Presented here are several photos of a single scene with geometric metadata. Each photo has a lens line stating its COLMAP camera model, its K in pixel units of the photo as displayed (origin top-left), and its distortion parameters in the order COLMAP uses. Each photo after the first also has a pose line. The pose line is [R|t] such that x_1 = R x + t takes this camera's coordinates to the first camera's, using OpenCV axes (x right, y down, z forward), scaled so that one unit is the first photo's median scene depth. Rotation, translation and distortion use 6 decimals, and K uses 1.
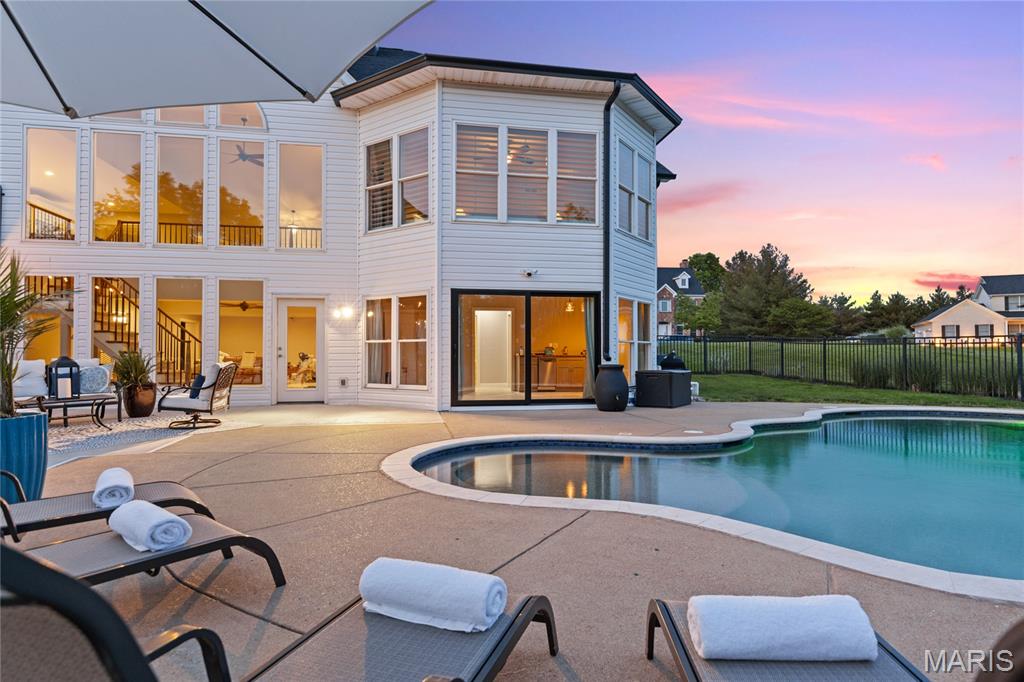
lens RADIAL K [[578.9, 0, 510.8], [0, 578.9, 343.0], [0, 0, 1]] dist [0.003039, 0.000552]
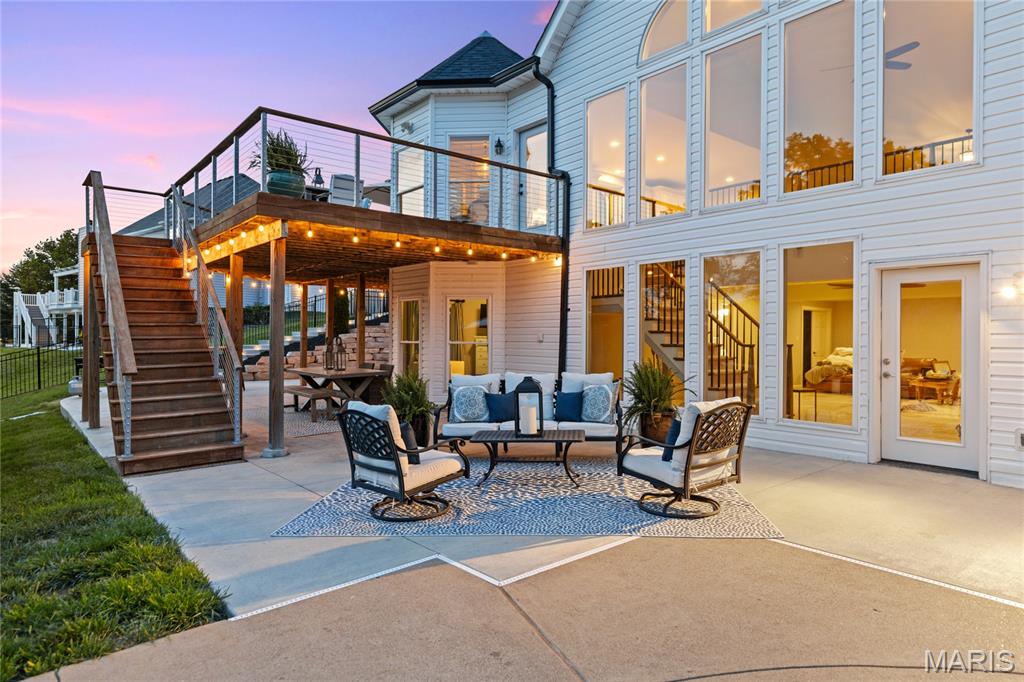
lens RADIAL K [[611.0, 0, 519.2], [0, 611.0, 337.0], [0, 0, 1]] dist [0.002737, -0.000582]
pose [[0.499706, 0.002611, -0.866191, -0.077273], [0.013952, 0.999841, 0.011063, -0.026745], [0.866083, -0.017613, 0.499590, 0.445286]]
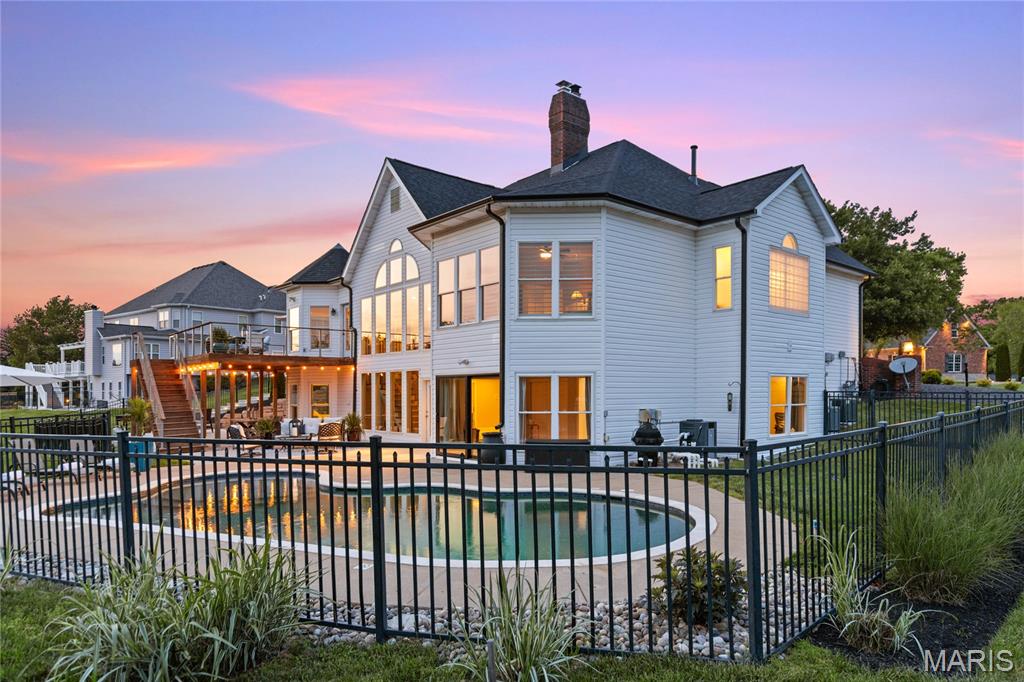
lens RADIAL K [[633.0, 0, 552.7], [0, 633.0, 382.2], [0, 0, 1]] dist [0.004949, 0.004001]
pose [[0.536847, -0.015546, -0.843536, 1.389002], [0.025908, 0.999662, -0.001934, -0.064550], [0.843282, -0.020816, 0.537068, 0.378392]]
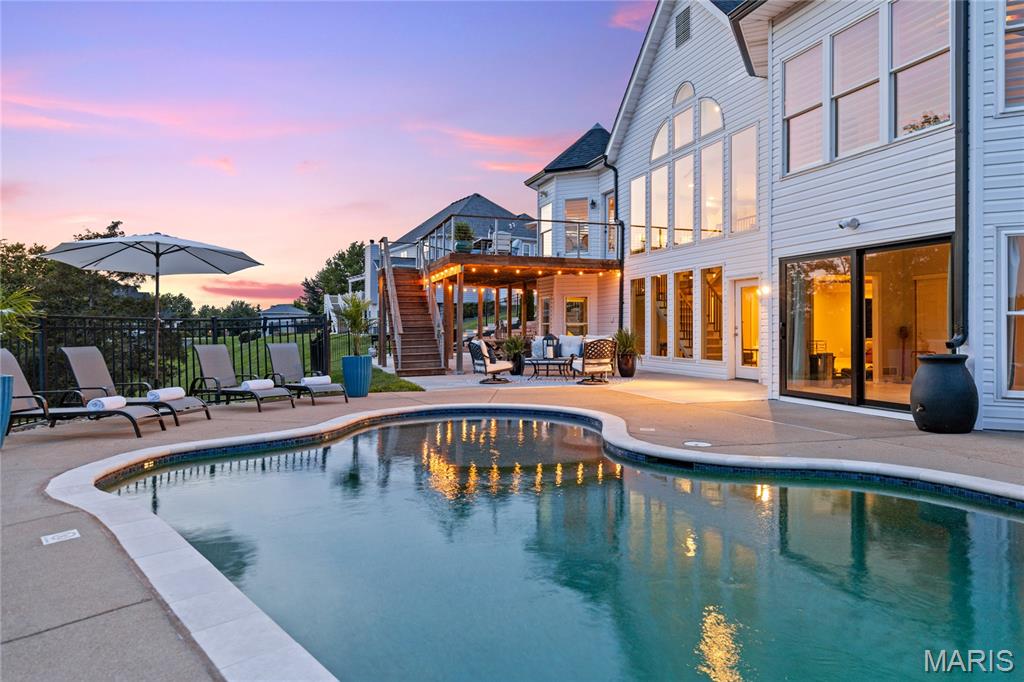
lens RADIAL K [[633.0, 0, 518.3], [0, 633.0, 316.2], [0, 0, 1]] dist [-0.003235, -0.000704]
pose [[0.146307, -0.018999, -0.989057, 0.751140], [0.018926, 0.999686, -0.016403, 0.000190], [0.989058, -0.016319, 0.146621, 0.470613]]
